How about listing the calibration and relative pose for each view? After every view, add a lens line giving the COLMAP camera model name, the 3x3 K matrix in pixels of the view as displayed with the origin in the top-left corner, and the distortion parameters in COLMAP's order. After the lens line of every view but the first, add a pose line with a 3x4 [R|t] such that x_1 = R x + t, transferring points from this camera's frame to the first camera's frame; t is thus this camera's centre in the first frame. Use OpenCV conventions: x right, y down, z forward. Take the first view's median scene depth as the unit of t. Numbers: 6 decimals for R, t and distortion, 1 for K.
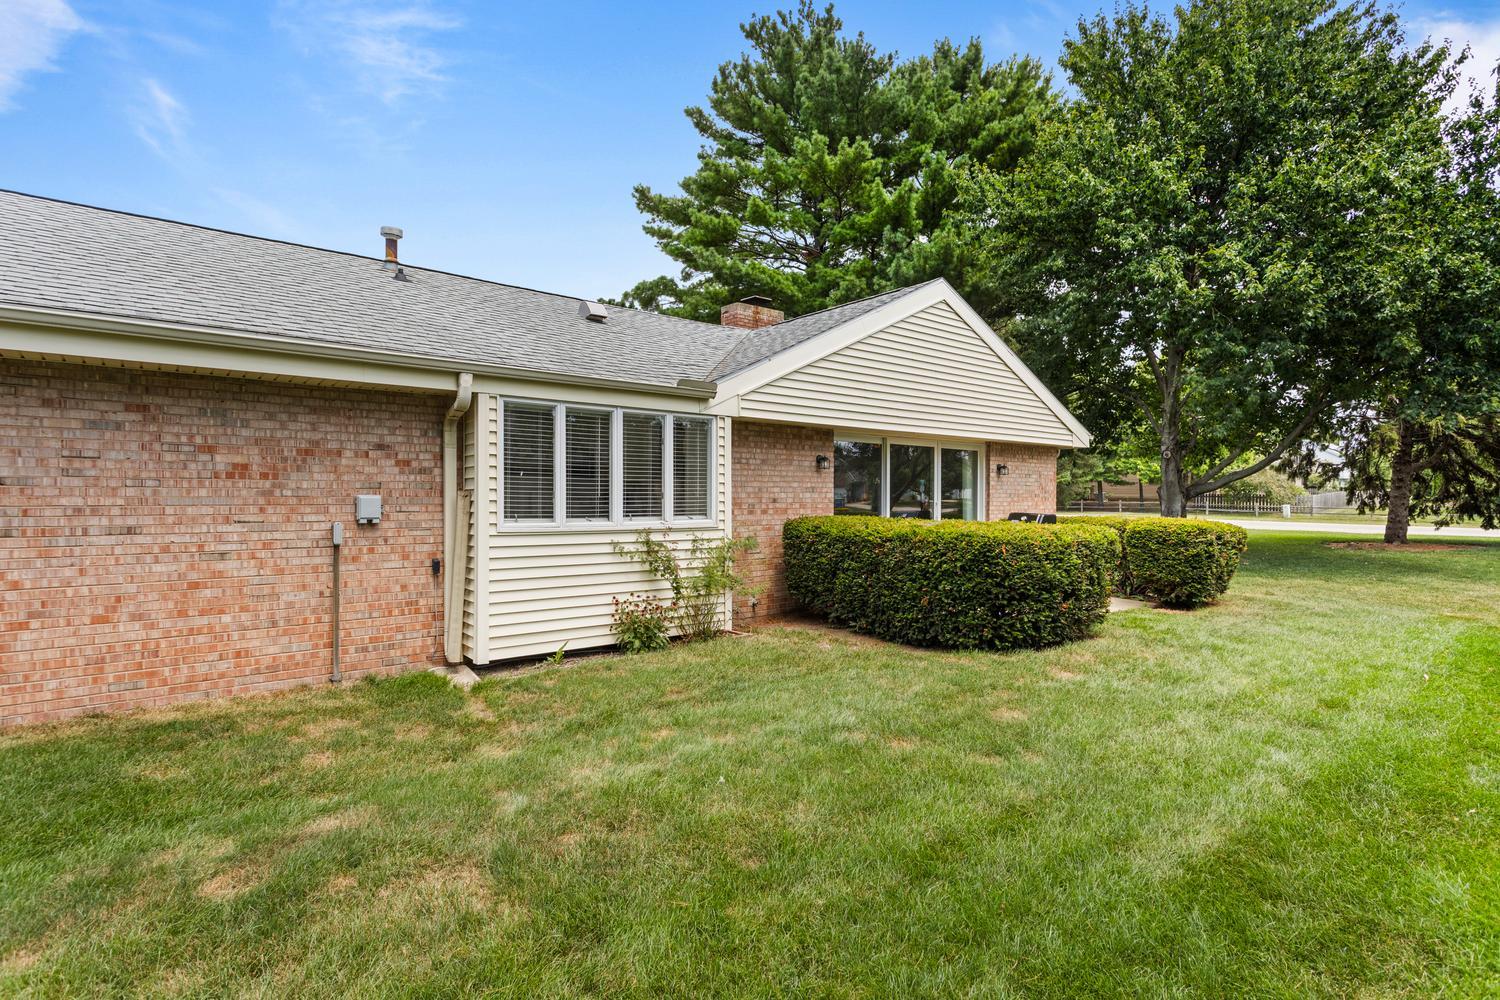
lens RADIAL K [[716.0, 0, 750.0], [0, 716.0, 500.0], [0, 0, 1]] dist [0.001568, 0.000358]
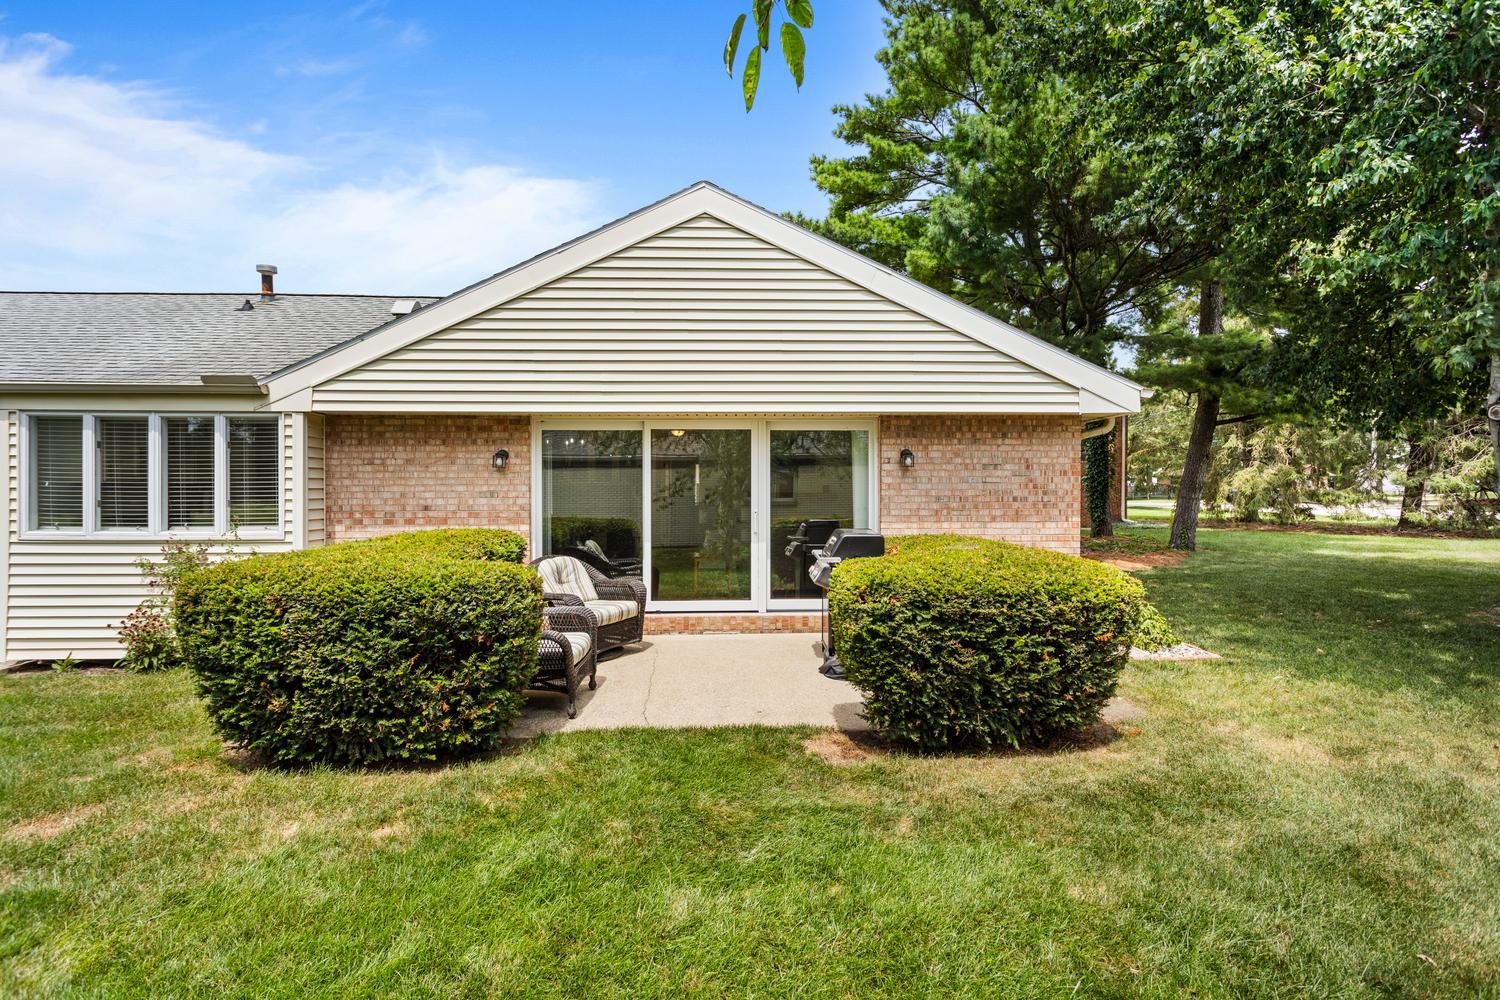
lens RADIAL K [[716.0, 0, 750.0], [0, 716.0, 500.0], [0, 0, 1]] dist [0.001568, 0.000358]
pose [[0.827948, -0.004988, -0.560782, 0.837768], [0.004299, 0.999988, -0.002548, -0.004874], [0.560788, -0.000301, 0.827959, 0.541082]]
